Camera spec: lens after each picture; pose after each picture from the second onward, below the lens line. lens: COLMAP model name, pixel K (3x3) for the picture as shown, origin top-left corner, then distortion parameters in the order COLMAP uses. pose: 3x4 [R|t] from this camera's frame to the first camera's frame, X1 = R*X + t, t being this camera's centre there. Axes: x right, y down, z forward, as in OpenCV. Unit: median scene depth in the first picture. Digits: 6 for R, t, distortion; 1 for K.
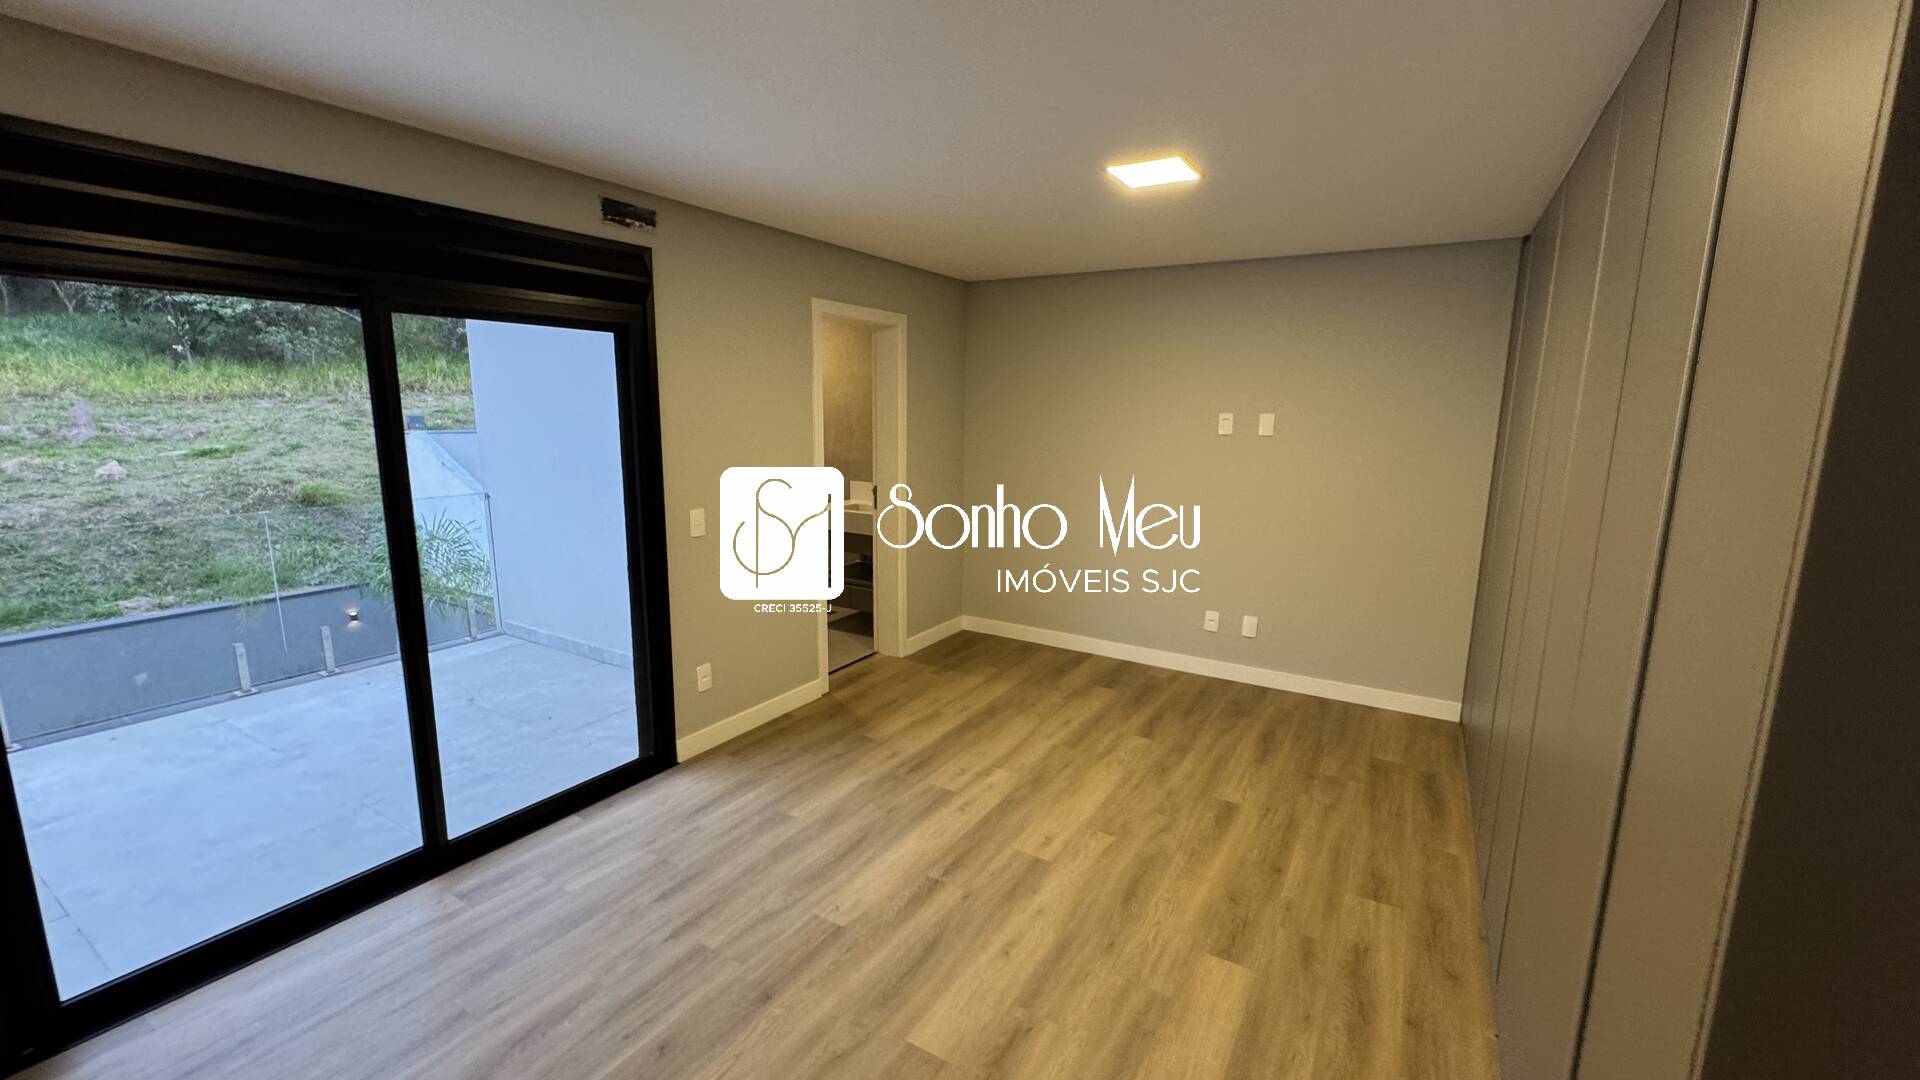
lens RADIAL K [[768.3, 0, 965.3], [0, 768.3, 541.0], [0, 0, 1]] dist [-0.007434, 0.001427]
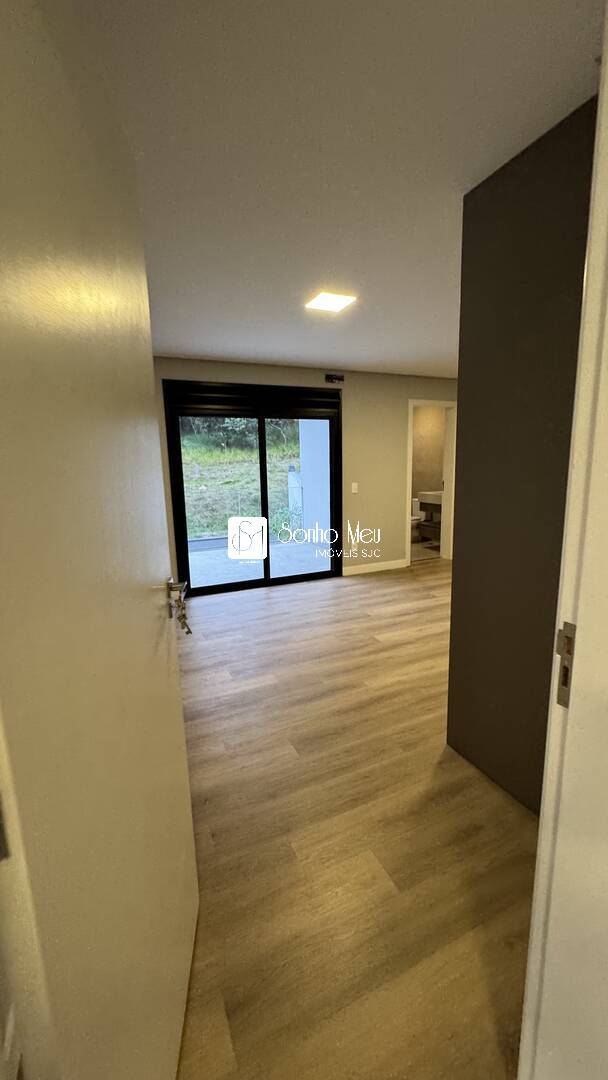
lens RADIAL K [[432.2, 0, 303.6], [0, 432.2, 541.0], [0, 0, 1]] dist [-0.007434, 0.001427]
pose [[0.820252, 0.068954, -0.567831, 0.378835], [-0.066541, 0.997470, 0.025005, 0.135927], [0.568119, 0.017274, 0.822765, -0.352612]]
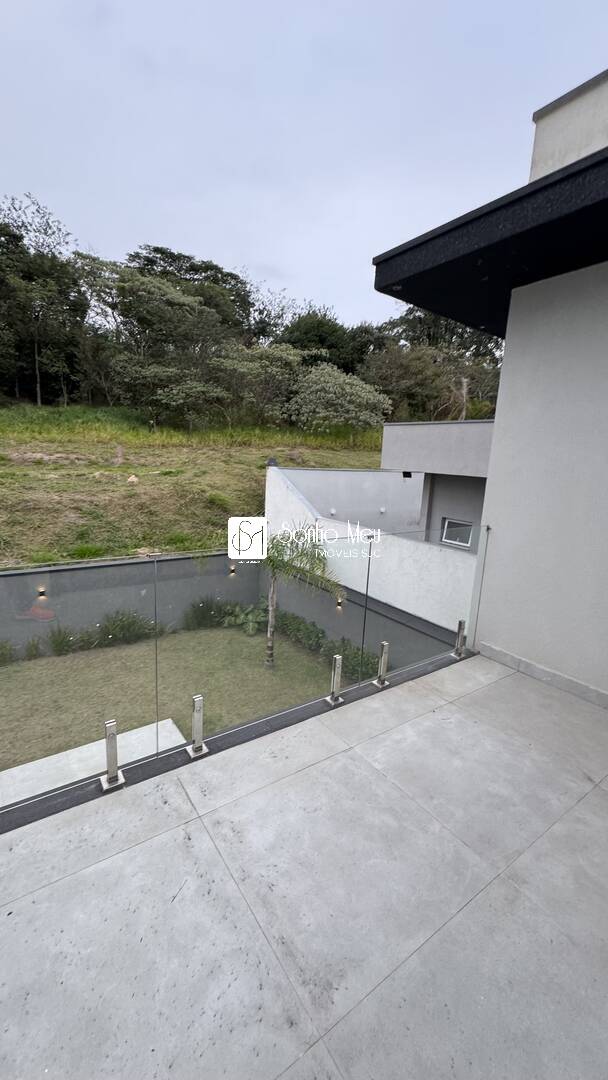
lens RADIAL K [[432.2, 0, 308.3], [0, 432.2, 542.4], [0, 0, 1]] dist [-0.007434, 0.001427]
pose [[0.917236, 0.111579, -0.382398, -0.941069], [-0.109251, 0.993623, 0.027873, -0.042353], [0.383069, 0.016211, 0.923577, 0.518556]]
